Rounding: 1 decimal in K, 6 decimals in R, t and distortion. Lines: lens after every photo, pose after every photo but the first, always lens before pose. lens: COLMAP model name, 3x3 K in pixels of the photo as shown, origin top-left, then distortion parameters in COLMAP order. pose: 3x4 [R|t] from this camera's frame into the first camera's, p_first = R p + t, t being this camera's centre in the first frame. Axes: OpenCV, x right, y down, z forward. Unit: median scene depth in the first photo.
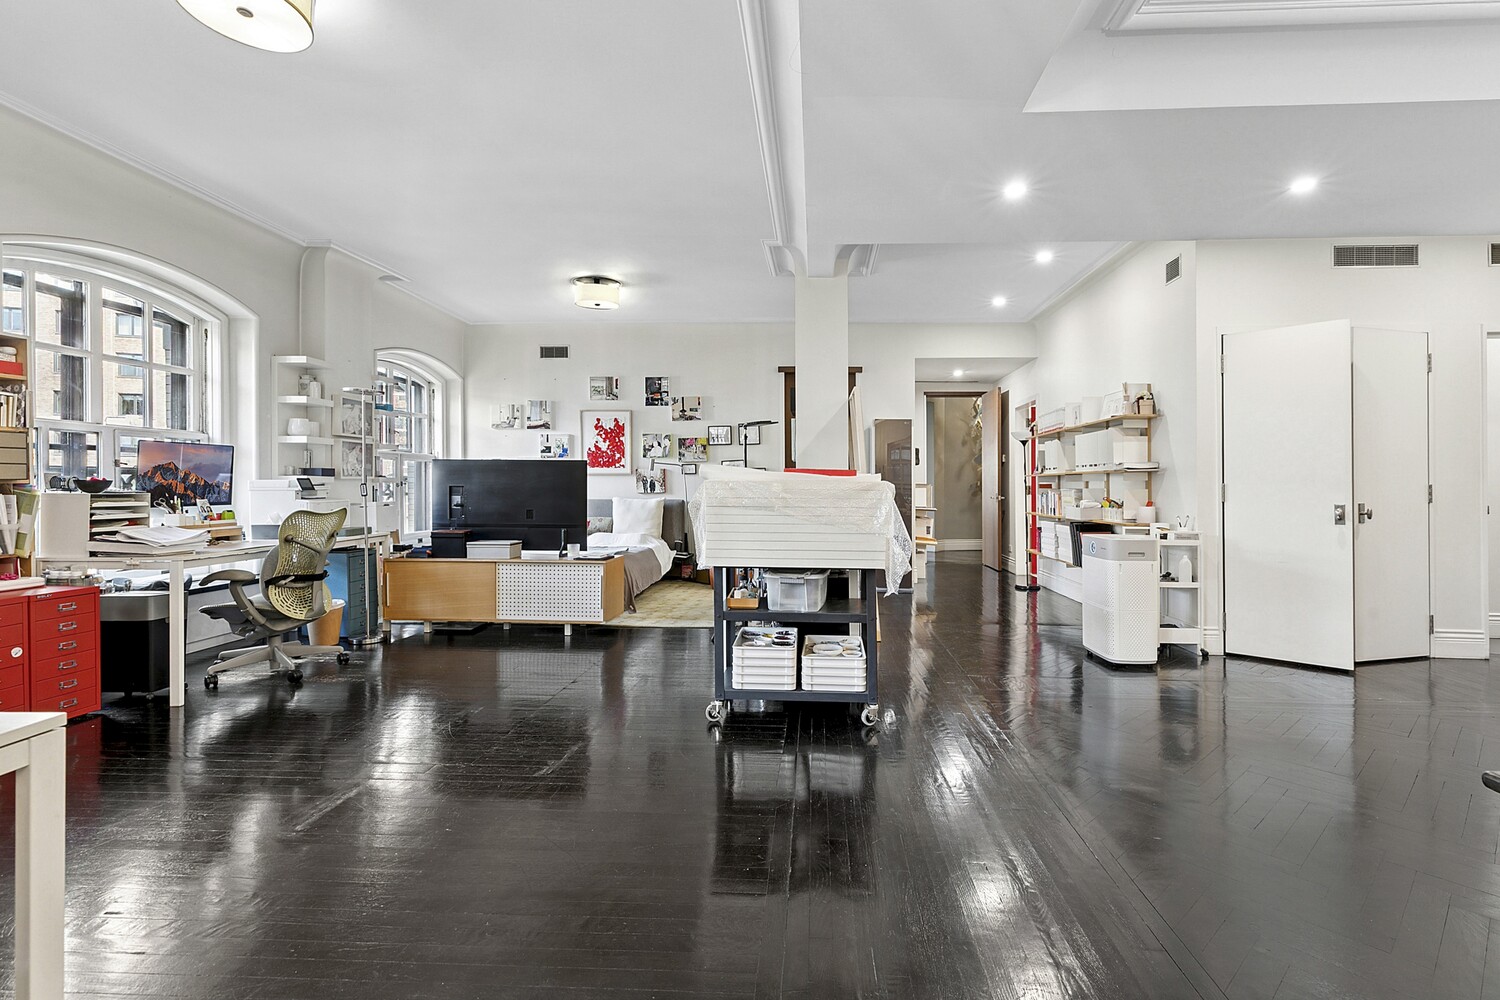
lens RADIAL K [[677.5, 0, 757.6], [0, 677.5, 495.1], [0, 0, 1]] dist [-0.001479, 0.000150]
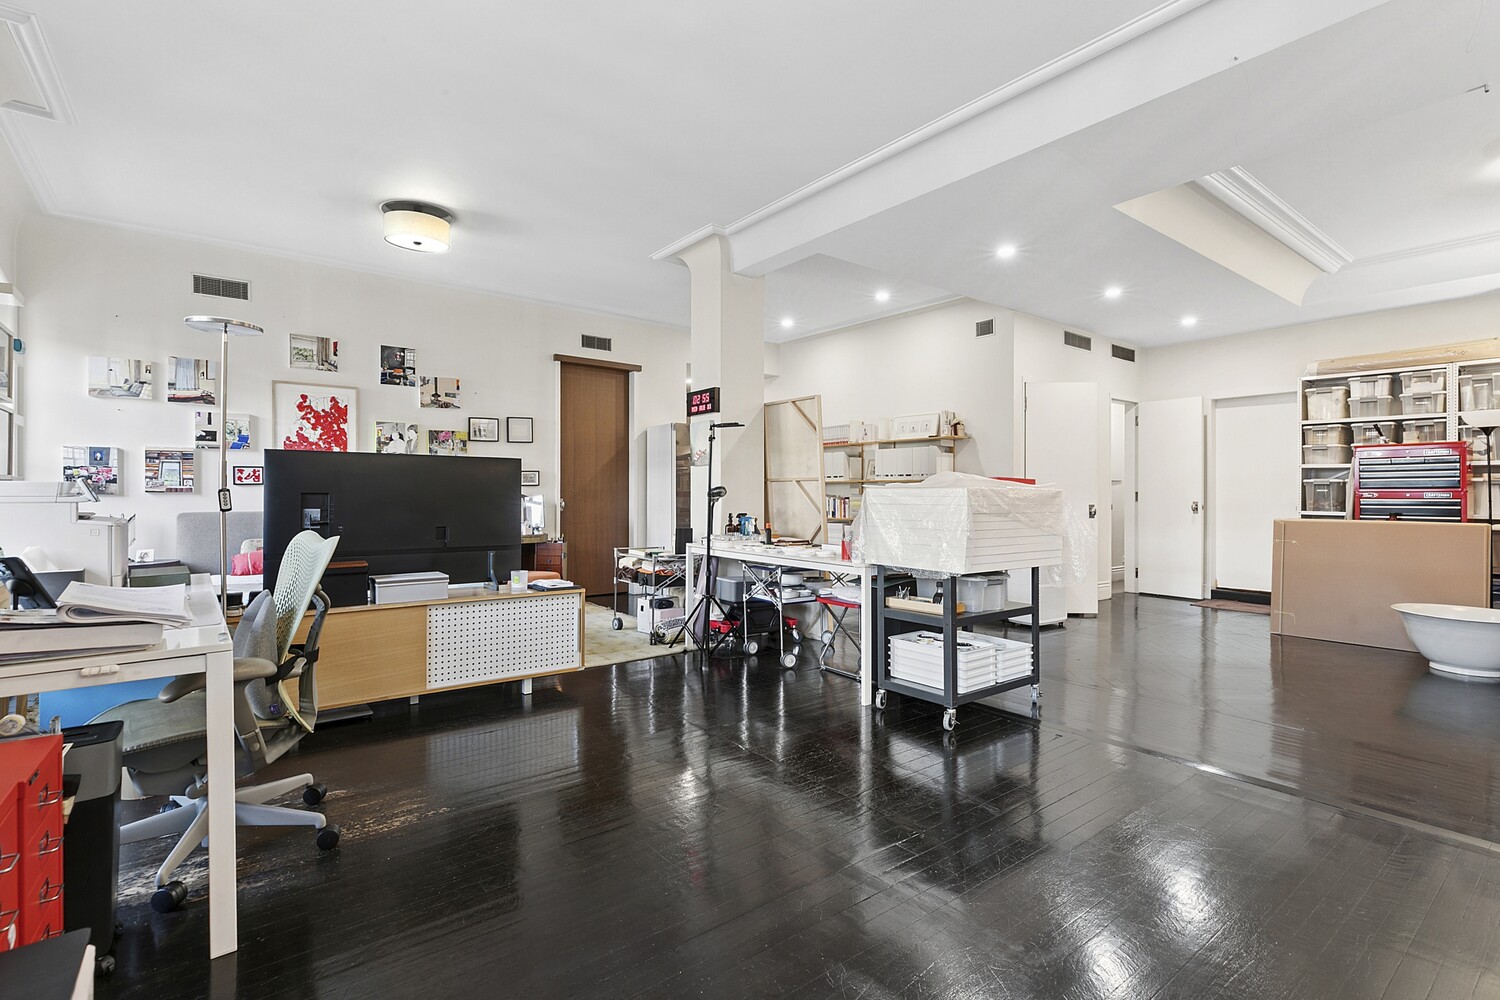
lens RADIAL K [[708.5, 0, 752.0], [0, 708.5, 494.5], [0, 0, 1]] dist [-0.001369, -0.000089]
pose [[0.752449, -0.003442, 0.658641, -0.371264], [0.008893, 0.999948, -0.004934, -0.003506], [-0.658590, 0.009570, 0.752441, 0.152613]]
